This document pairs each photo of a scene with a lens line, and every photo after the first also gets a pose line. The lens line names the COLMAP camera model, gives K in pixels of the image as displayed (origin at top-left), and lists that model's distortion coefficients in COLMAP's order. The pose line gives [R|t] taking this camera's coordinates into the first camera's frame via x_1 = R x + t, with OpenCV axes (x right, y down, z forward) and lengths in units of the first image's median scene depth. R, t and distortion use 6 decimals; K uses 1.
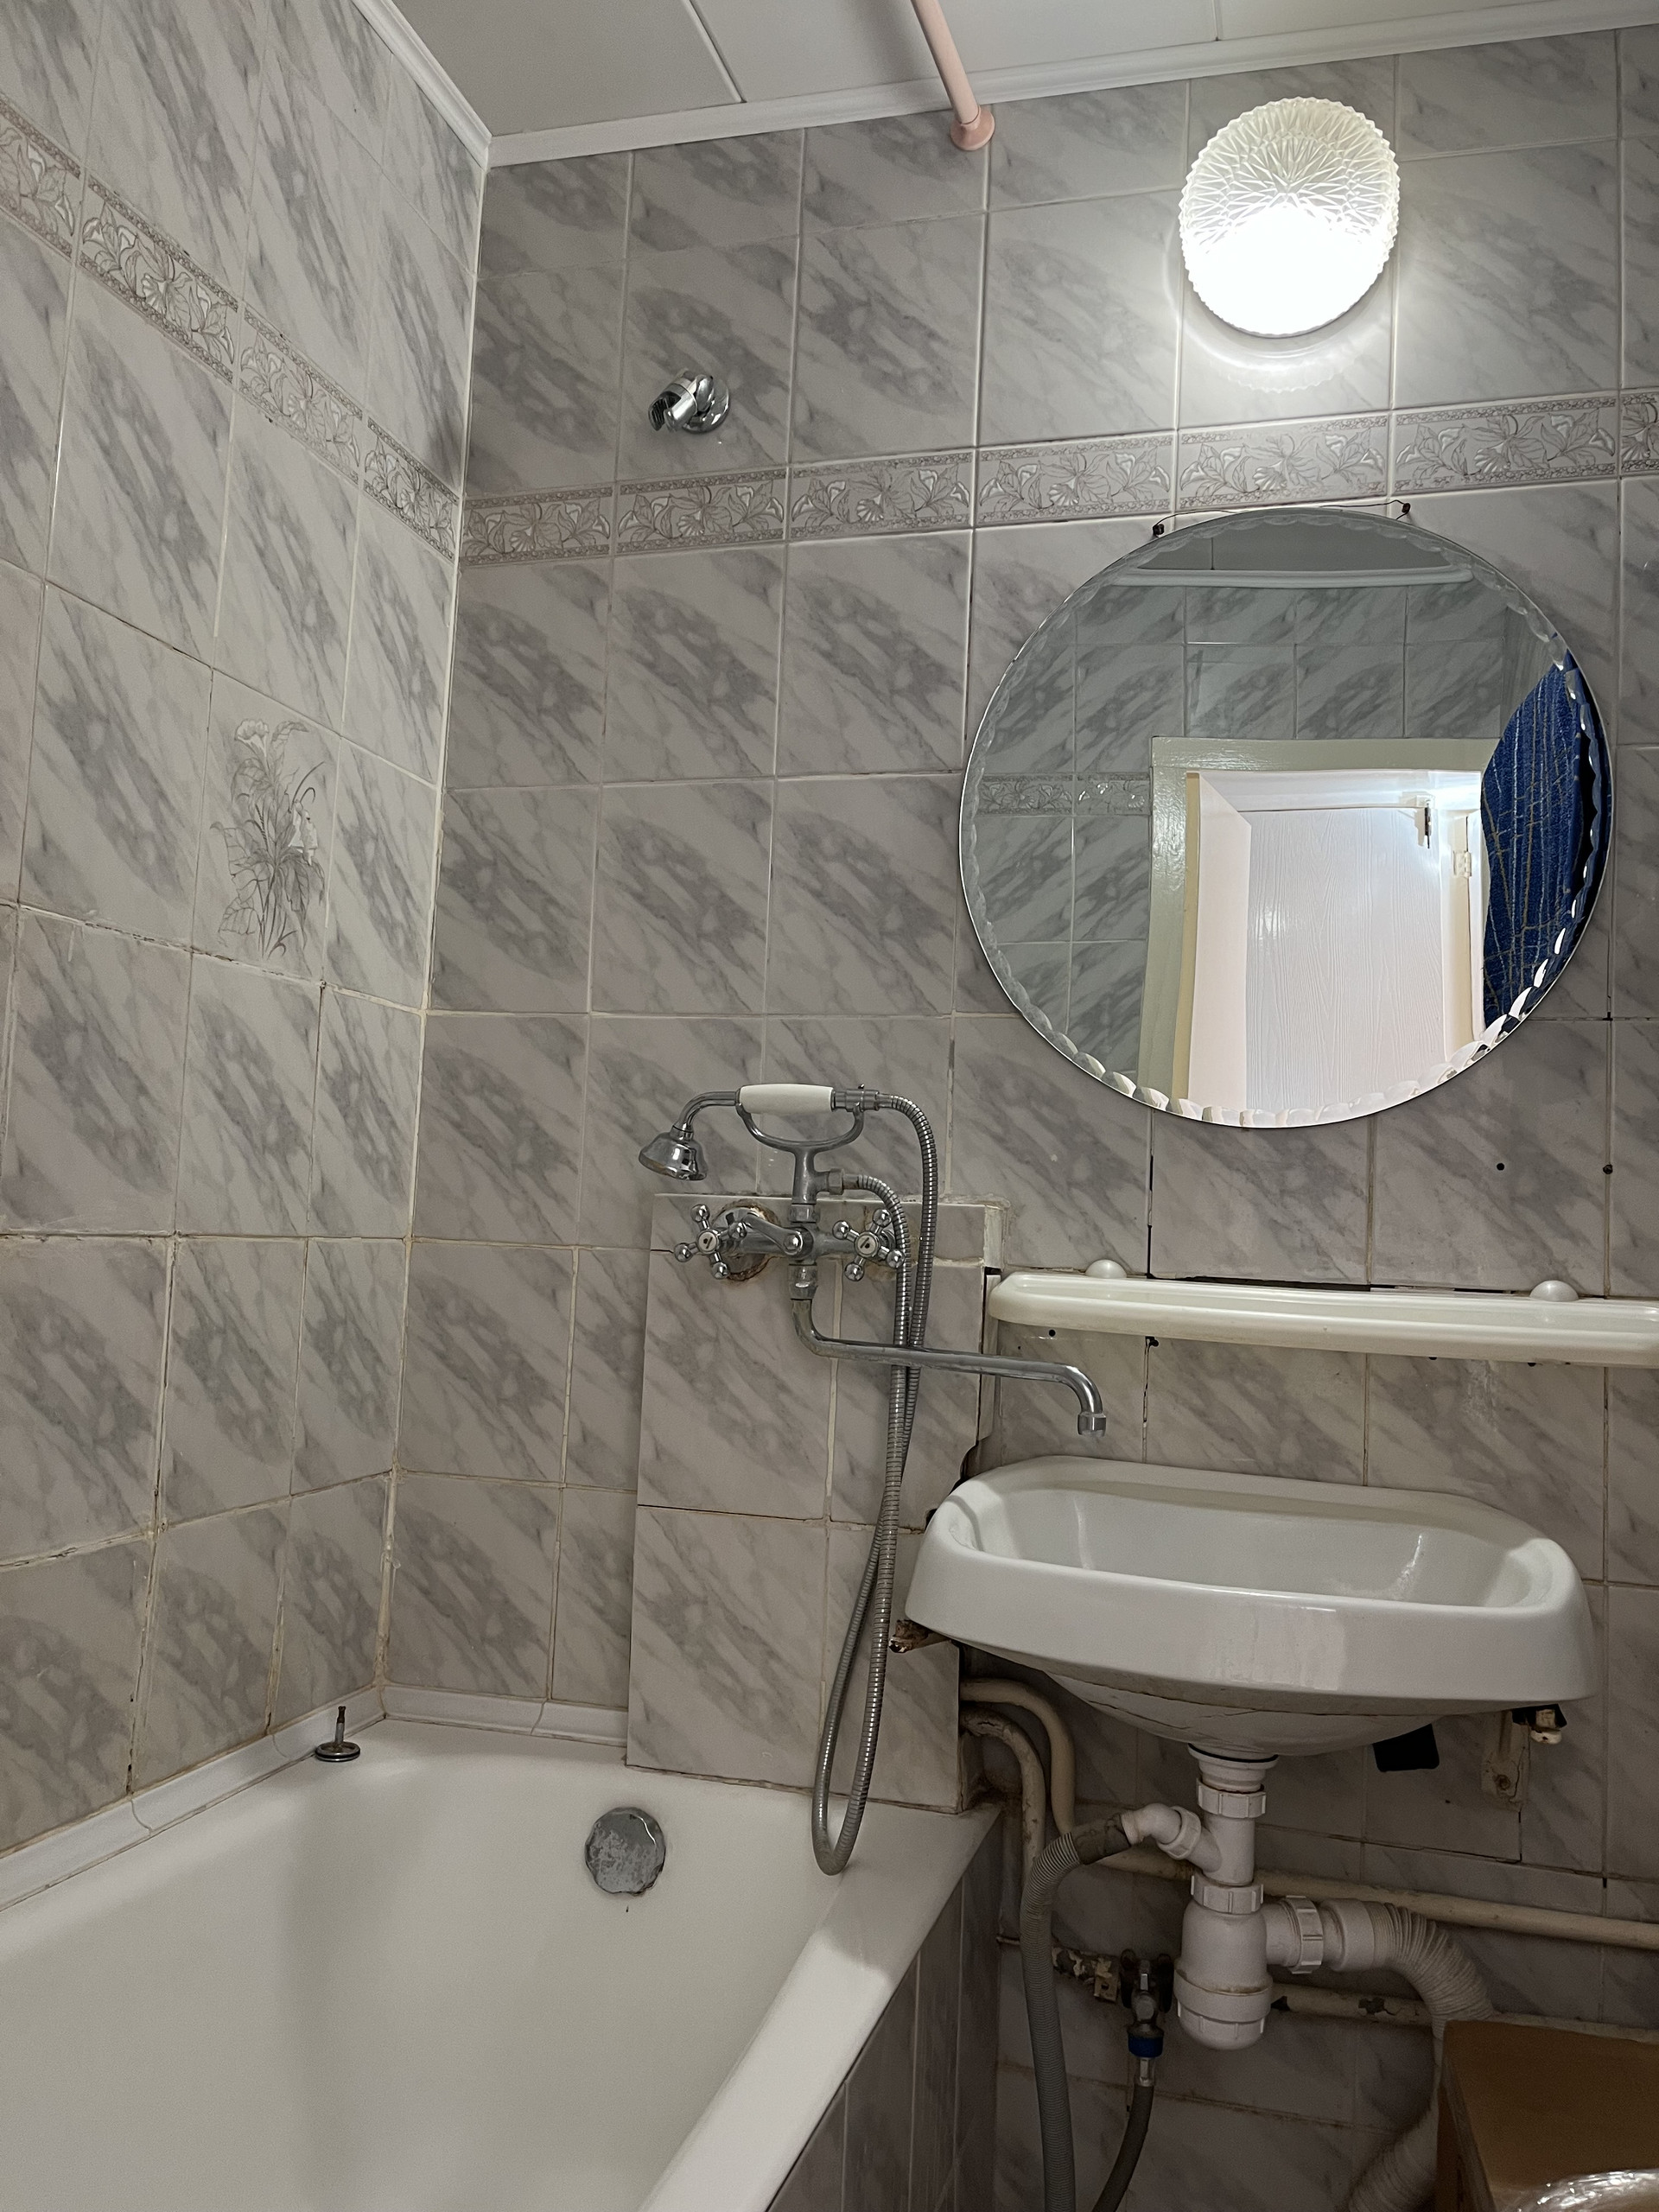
lens RADIAL K [[1698.6, 0, 839.3], [0, 1698.6, 1106.8], [0, 0, 1]] dist [0.059056, -0.071126]
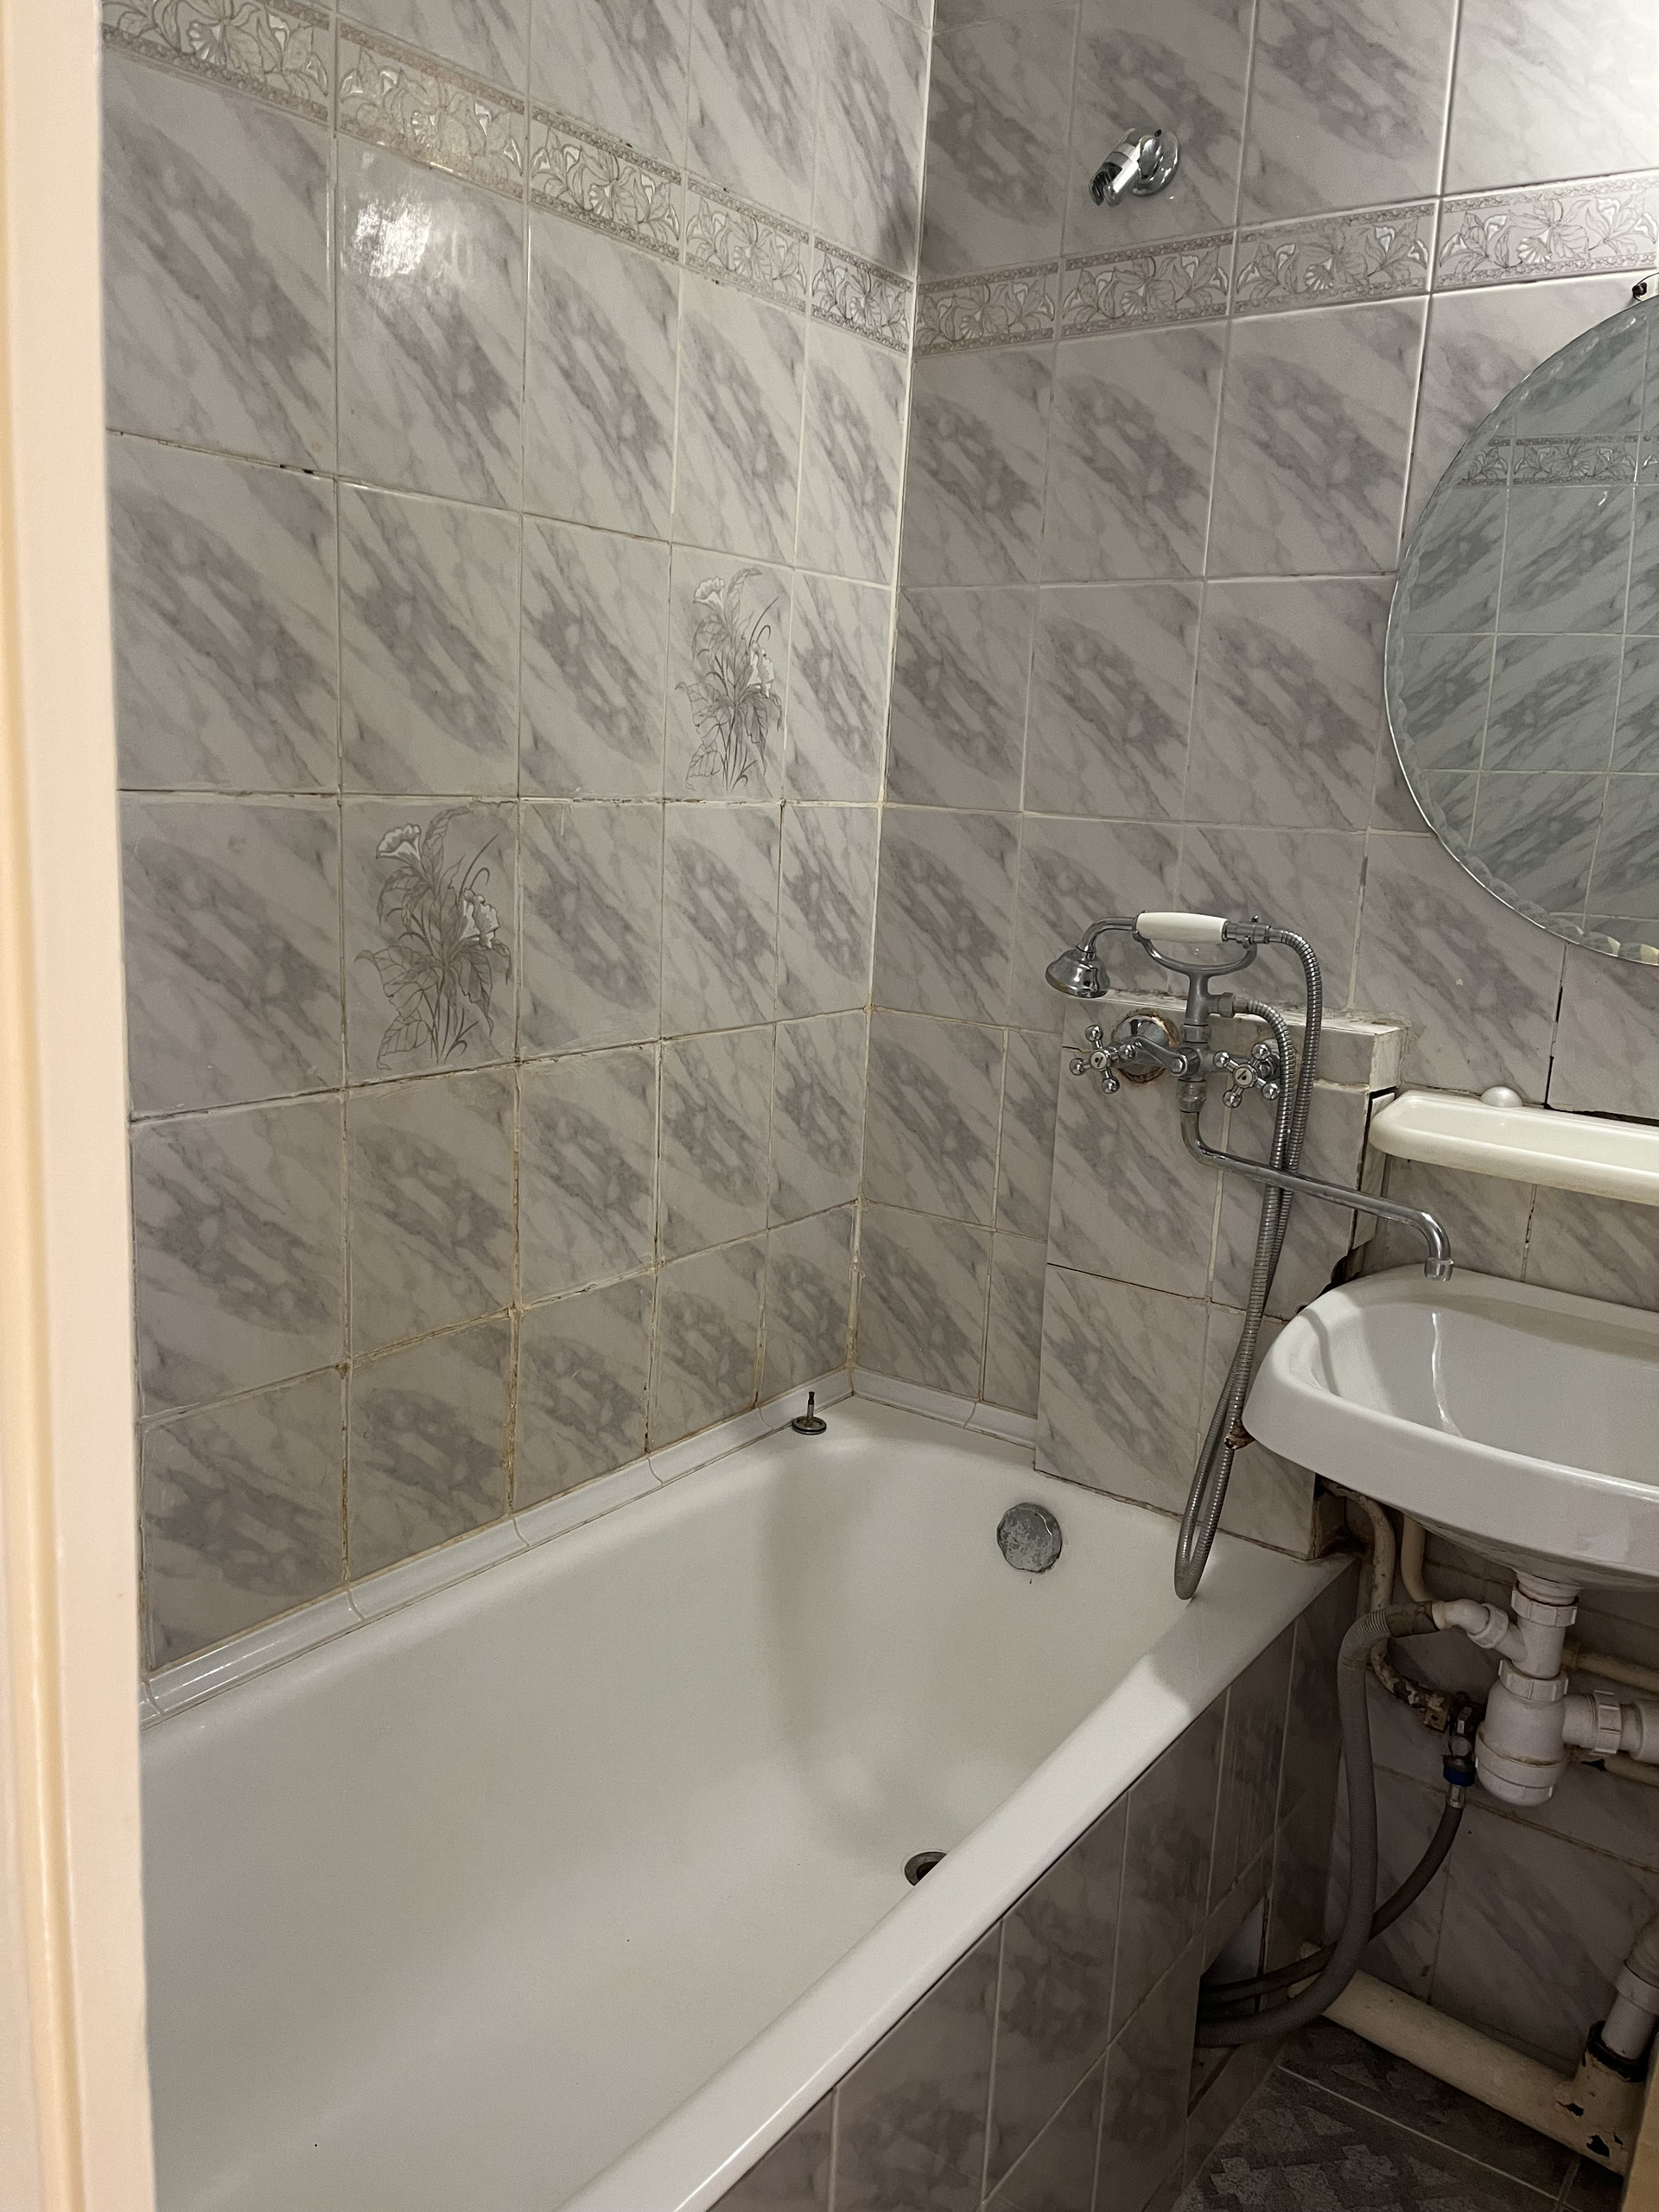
lens RADIAL K [[1698.6, 0, 818.0], [0, 1698.6, 1110.8], [0, 0, 1]] dist [0.059056, -0.071126]
pose [[0.936836, 0.069804, -0.342732, 0.125737], [0.021235, 0.966725, 0.254936, -0.165920], [0.349123, -0.246111, 0.904180, -0.069104]]
